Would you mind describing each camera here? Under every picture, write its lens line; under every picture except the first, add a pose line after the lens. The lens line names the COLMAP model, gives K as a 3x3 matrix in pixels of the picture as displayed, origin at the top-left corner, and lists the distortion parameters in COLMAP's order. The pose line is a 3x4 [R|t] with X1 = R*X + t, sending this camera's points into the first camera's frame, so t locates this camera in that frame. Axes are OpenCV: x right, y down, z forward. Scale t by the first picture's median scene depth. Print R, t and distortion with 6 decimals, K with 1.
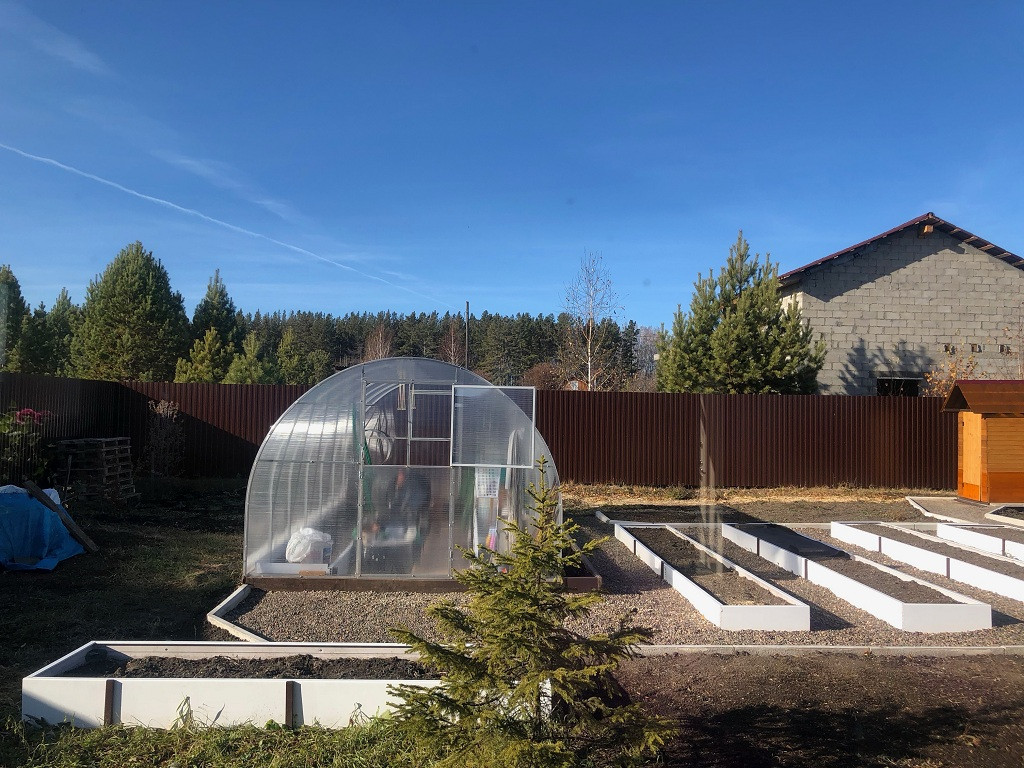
lens RADIAL K [[837.3, 0, 513.7], [0, 837.3, 382.1], [0, 0, 1]] dist [0.045598, -0.042055]
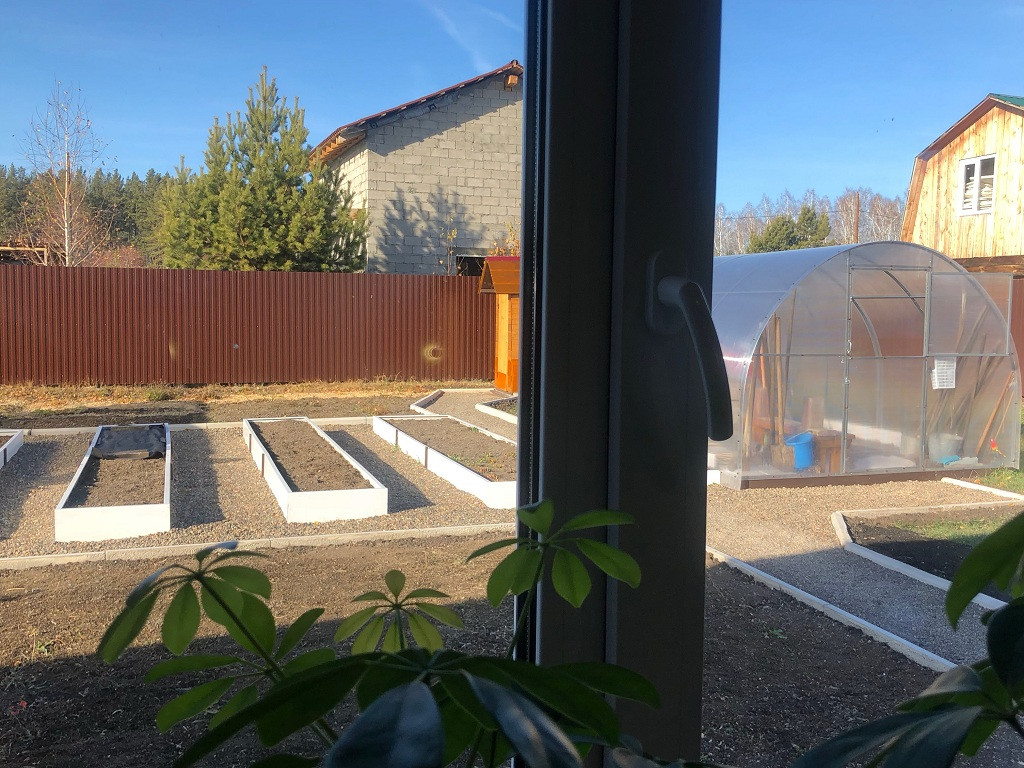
lens RADIAL K [[1011.5, 0, 513.1], [0, 1011.5, 386.7], [0, 0, 1]] dist [0.023249, 0.000000]
pose [[0.957726, -0.026103, 0.286497, 0.218021], [-0.008007, 0.993071, 0.117244, 0.008328], [-0.287572, -0.114582, 0.950880, -0.020921]]
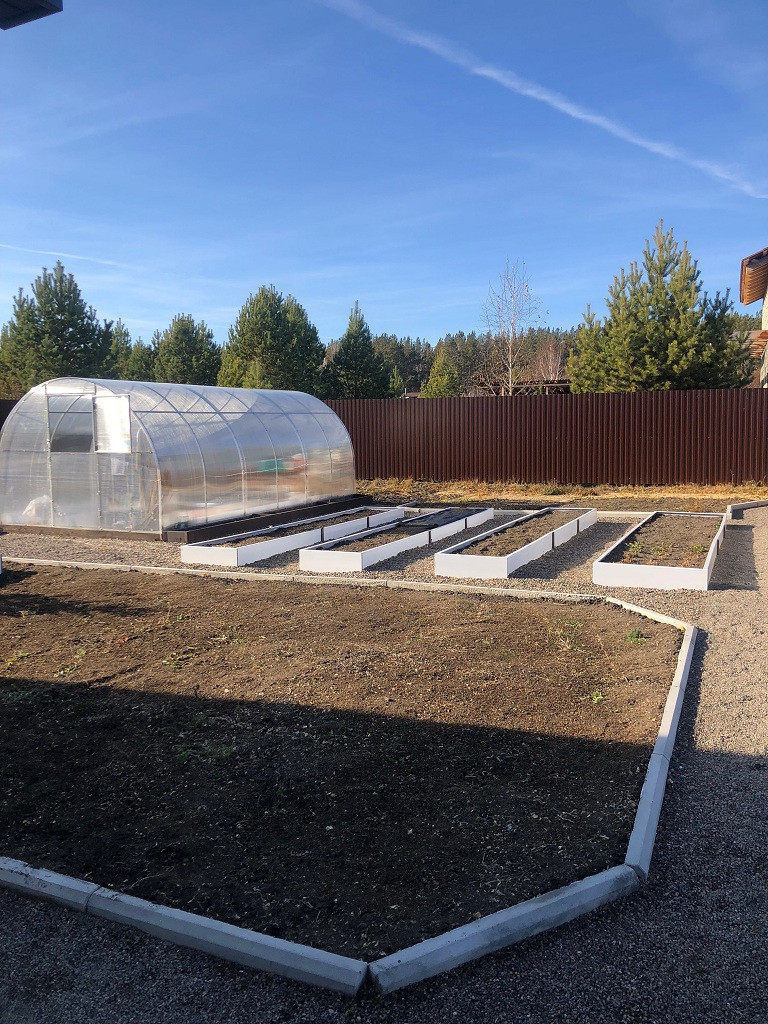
lens RADIAL K [[837.3, 0, 383.7], [0, 837.3, 501.9], [0, 0, 1]] dist [0.045598, -0.042055]
pose [[0.899510, 0.011101, -0.436759, 0.419257], [0.042014, 0.992847, 0.111761, 0.019364], [0.434875, -0.118880, 0.892609, -0.028711]]
